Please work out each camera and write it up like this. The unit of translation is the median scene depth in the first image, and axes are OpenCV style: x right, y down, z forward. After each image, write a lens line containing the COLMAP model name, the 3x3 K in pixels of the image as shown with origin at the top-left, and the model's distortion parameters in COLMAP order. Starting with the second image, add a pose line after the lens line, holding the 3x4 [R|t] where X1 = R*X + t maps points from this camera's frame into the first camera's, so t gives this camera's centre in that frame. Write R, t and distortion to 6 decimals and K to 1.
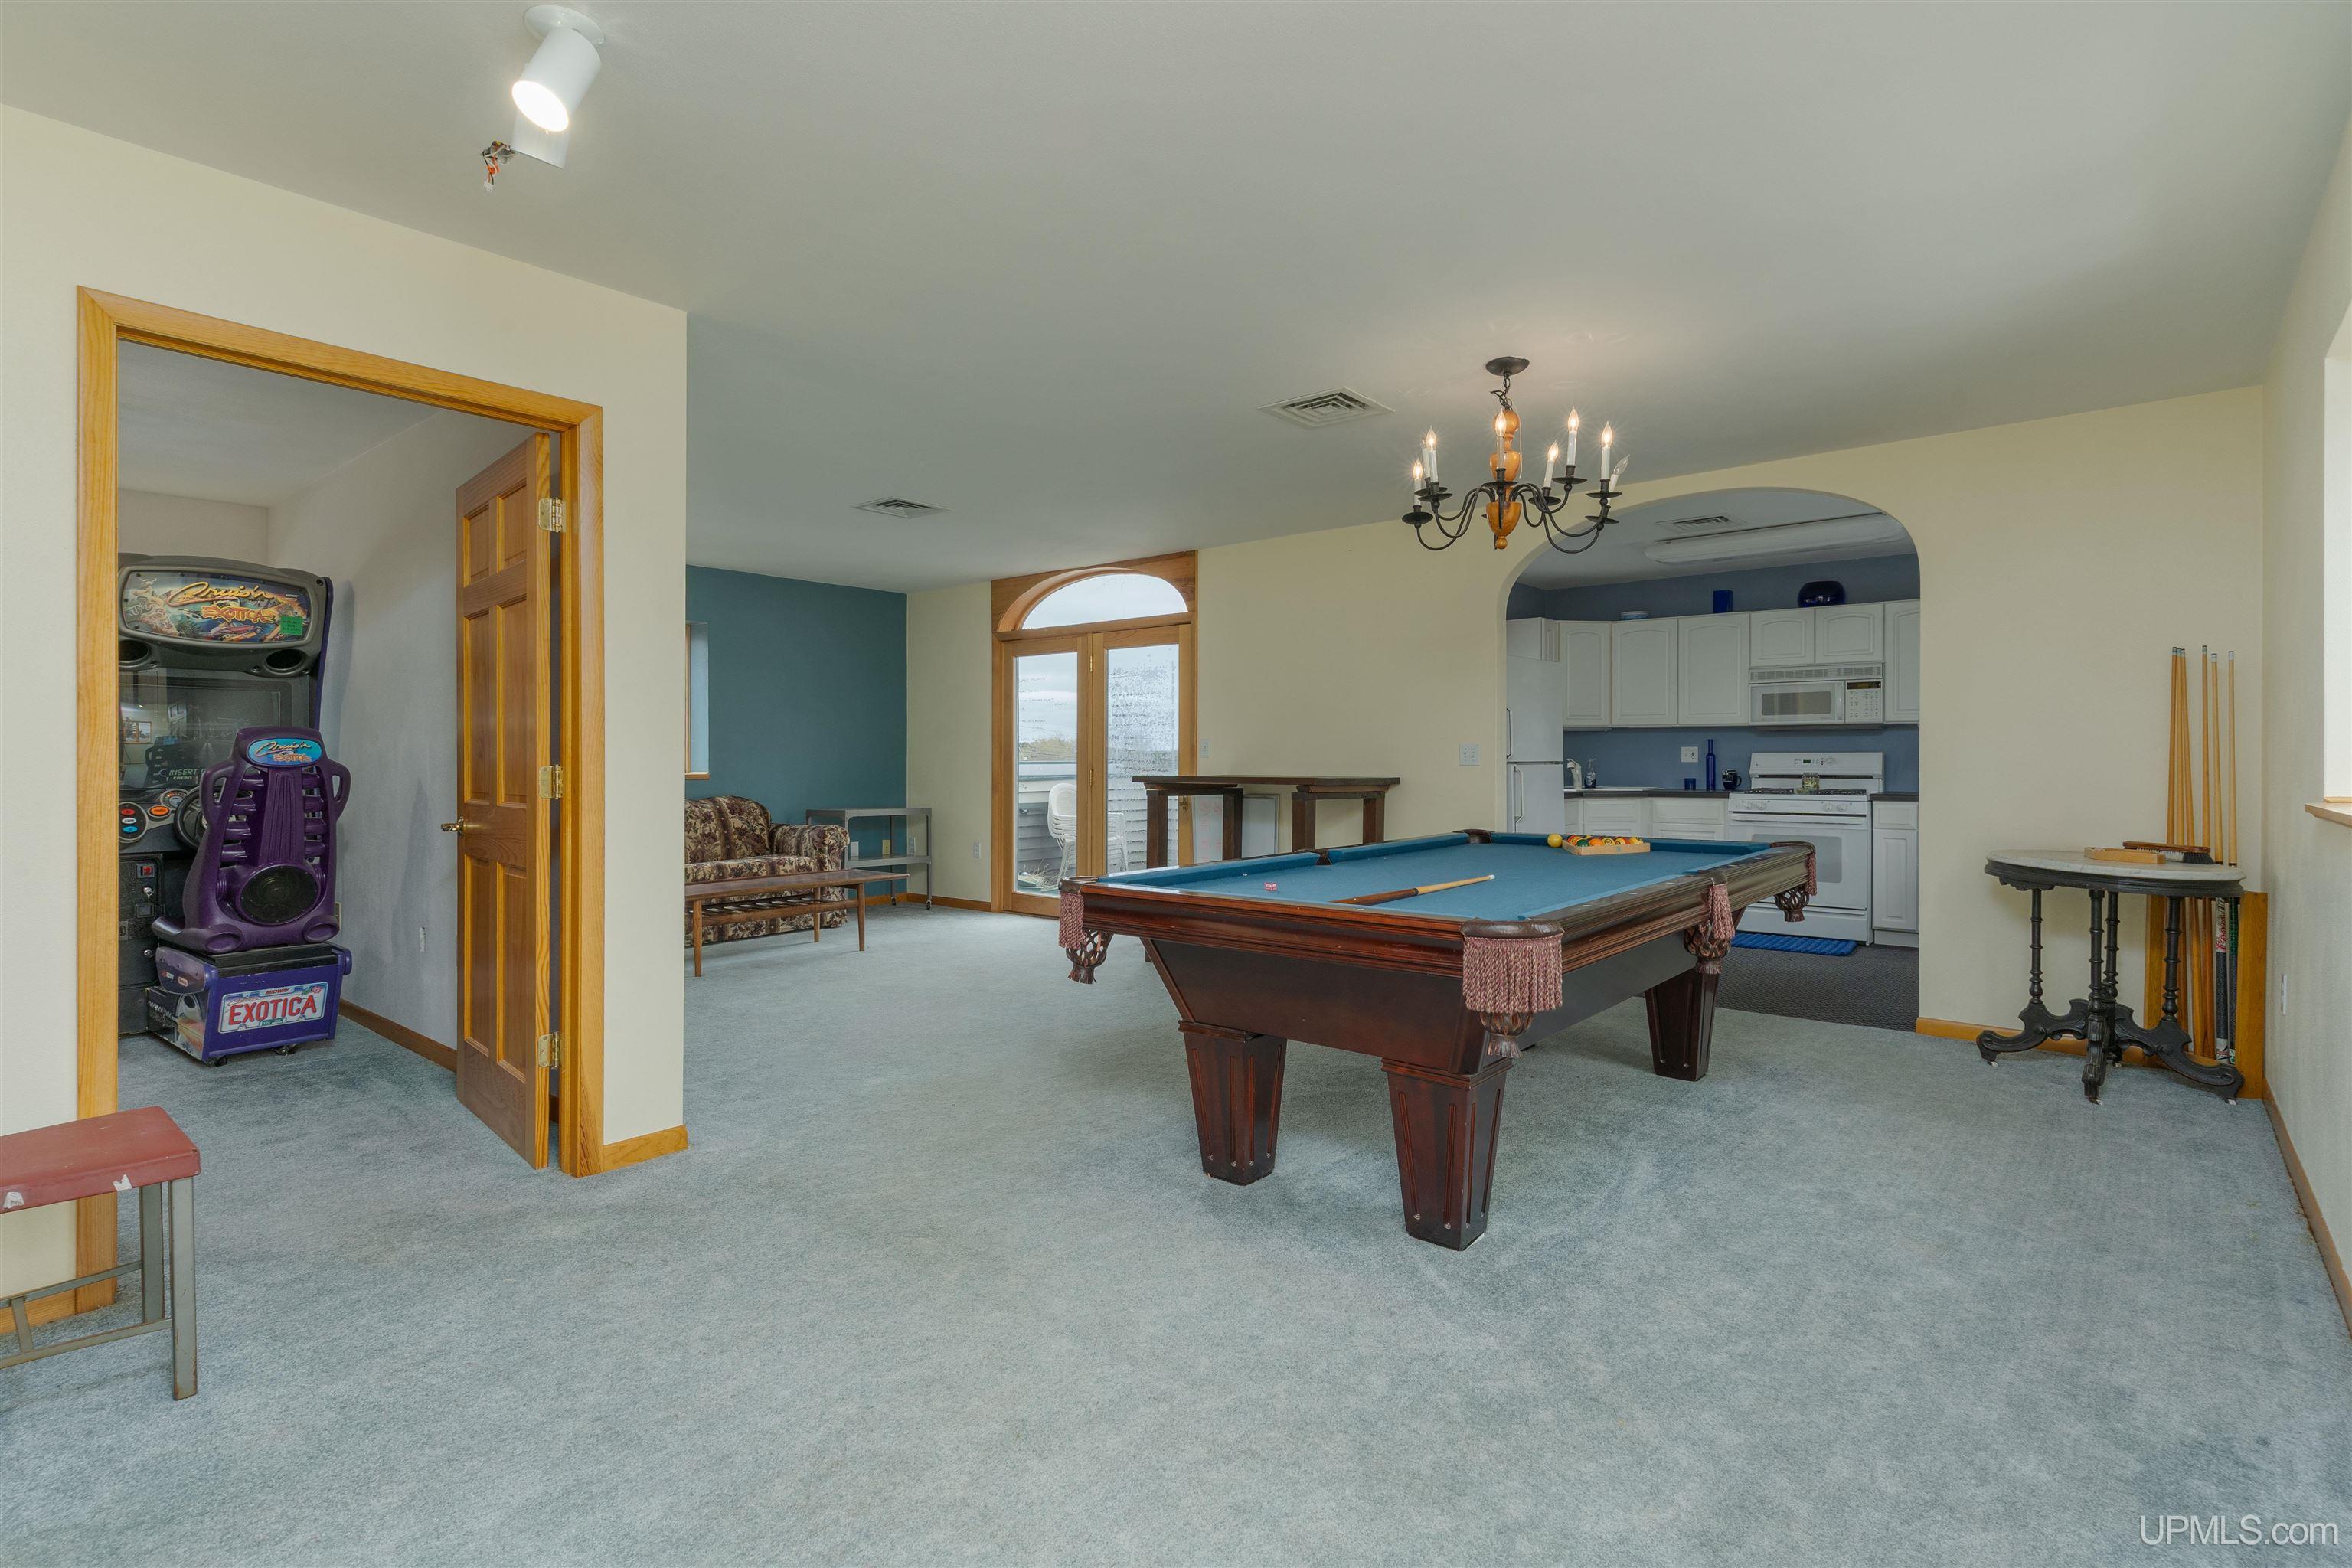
lens RADIAL K [[1134.7, 0, 1168.5], [0, 1134.7, 753.9], [0, 0, 1]] dist [0.004946, 0.000462]
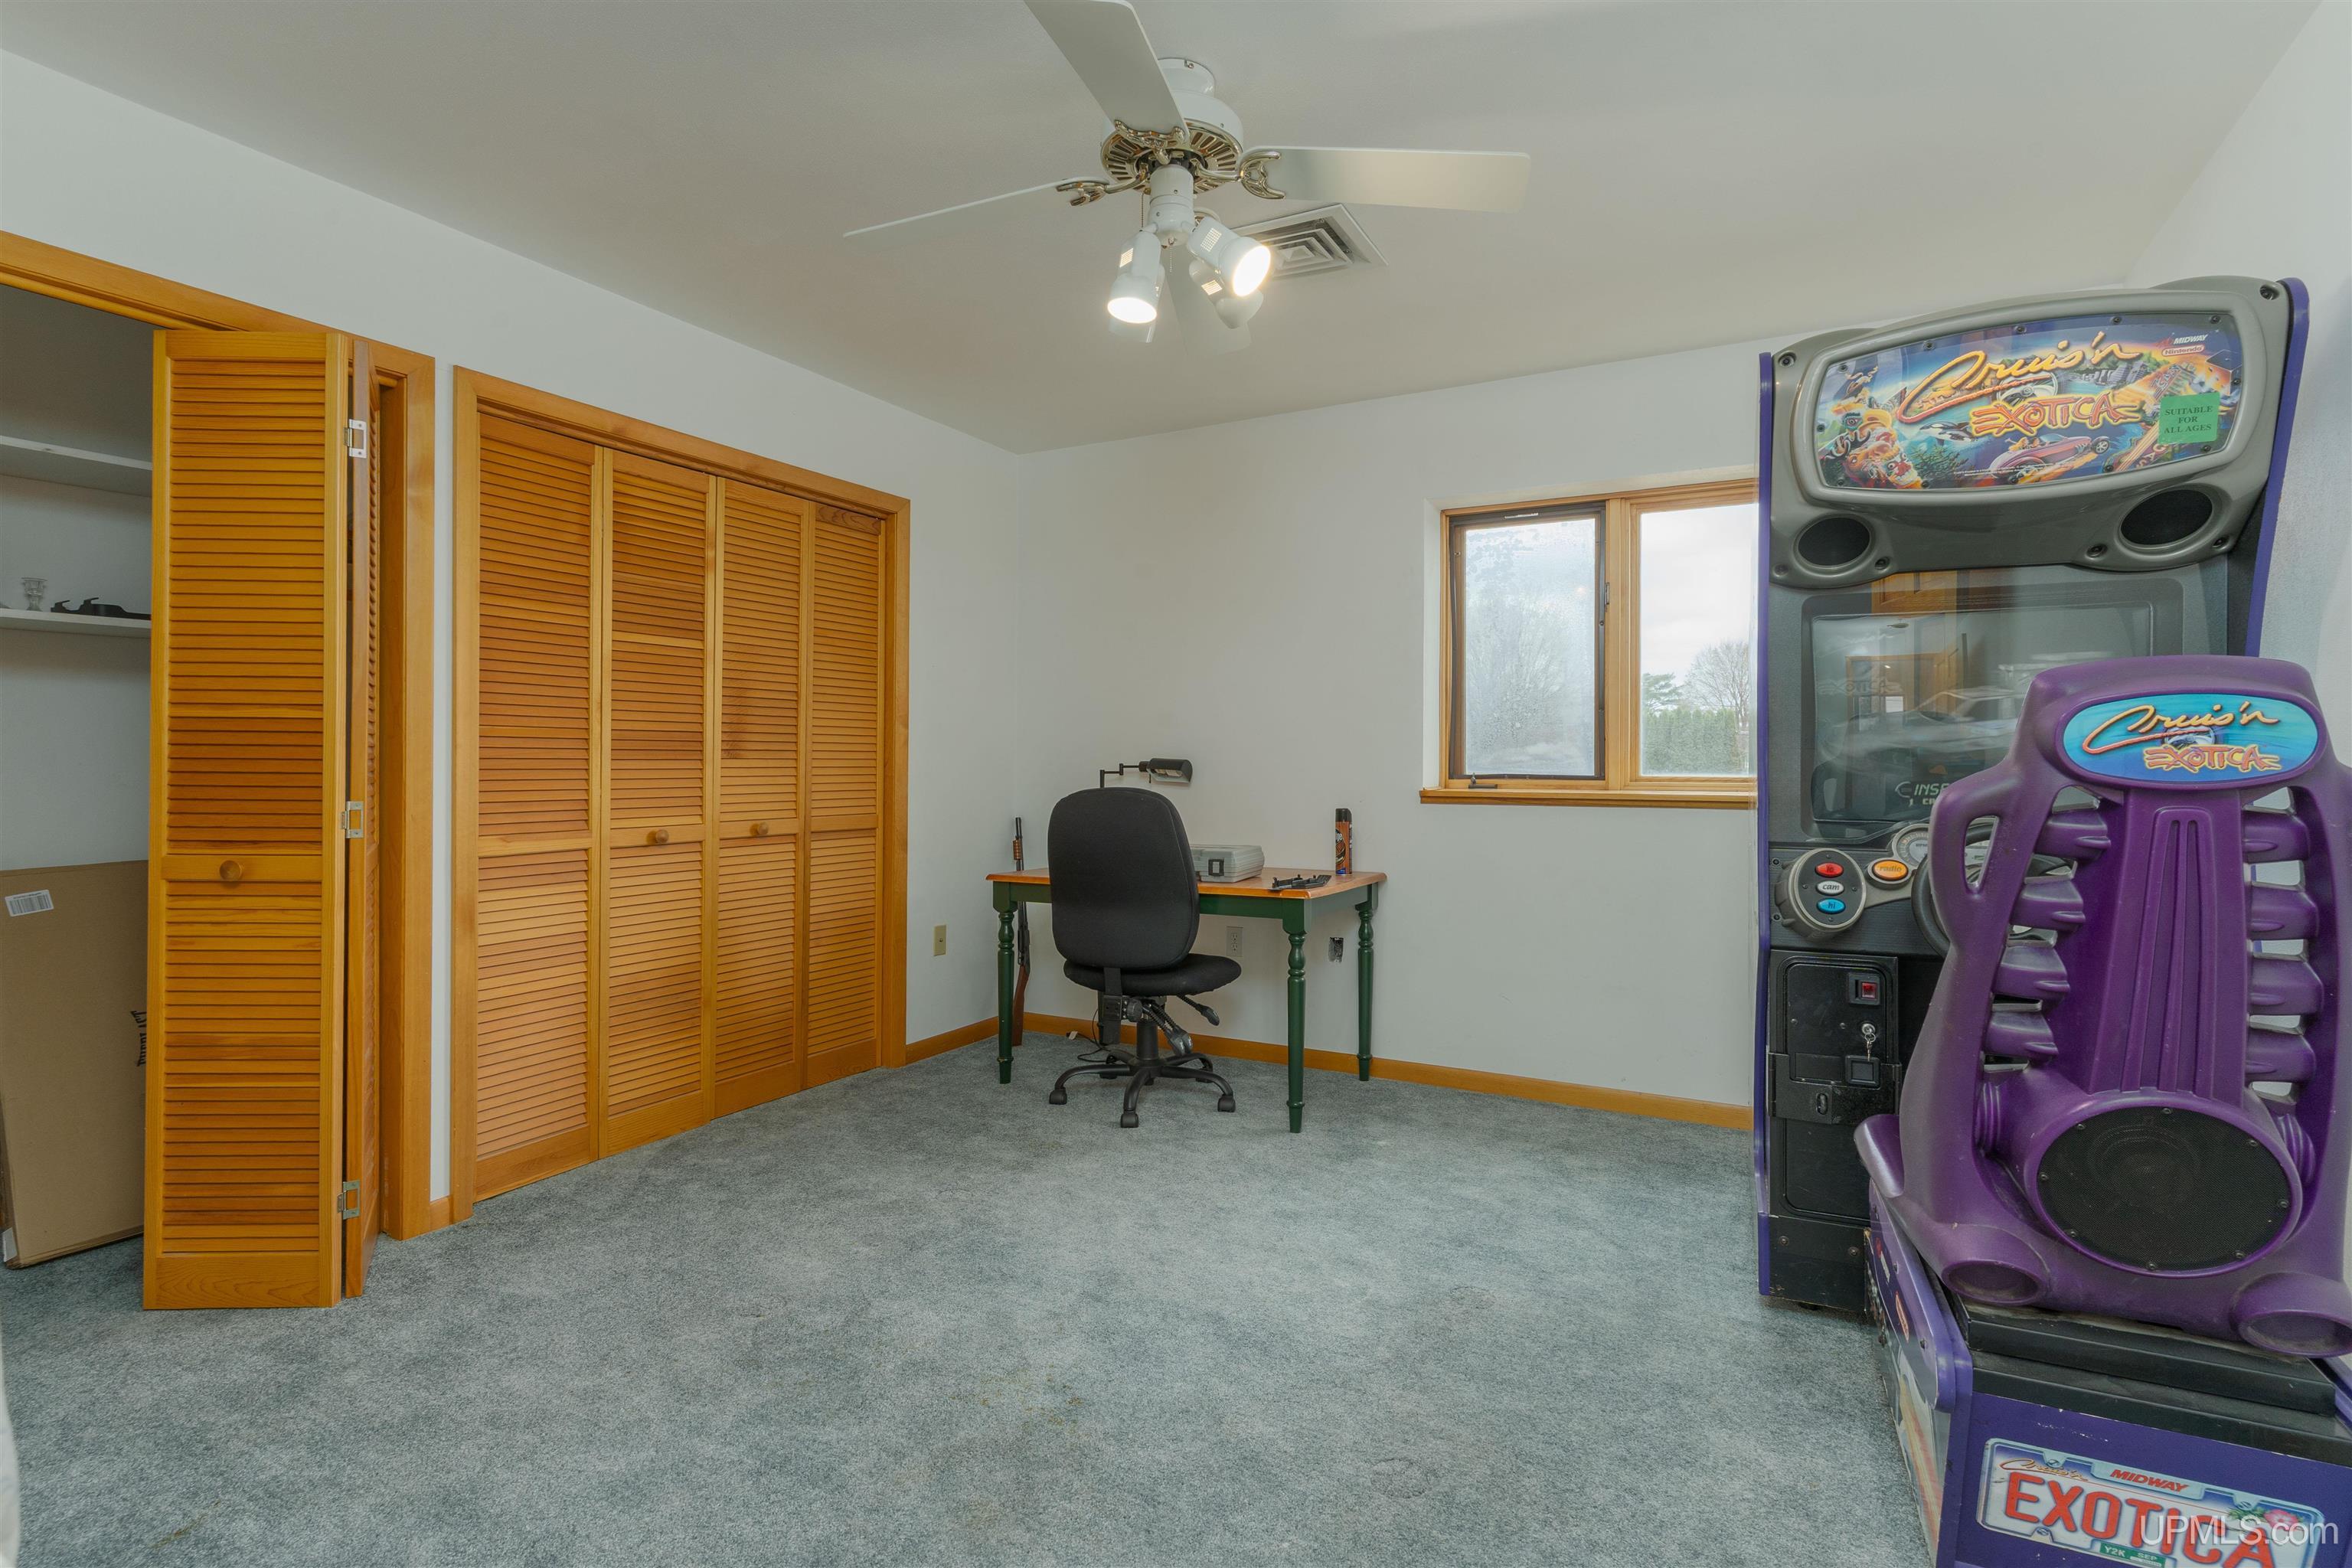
lens RADIAL K [[1134.7, 0, 1166.7], [0, 1134.7, 767.4], [0, 0, 1]] dist [0.004946, 0.000462]
pose [[0.203331, 0.009136, -0.979067, -0.334785], [-0.003164, 0.999957, 0.008674, 0.002776], [0.979105, 0.001334, 0.203351, 0.422362]]
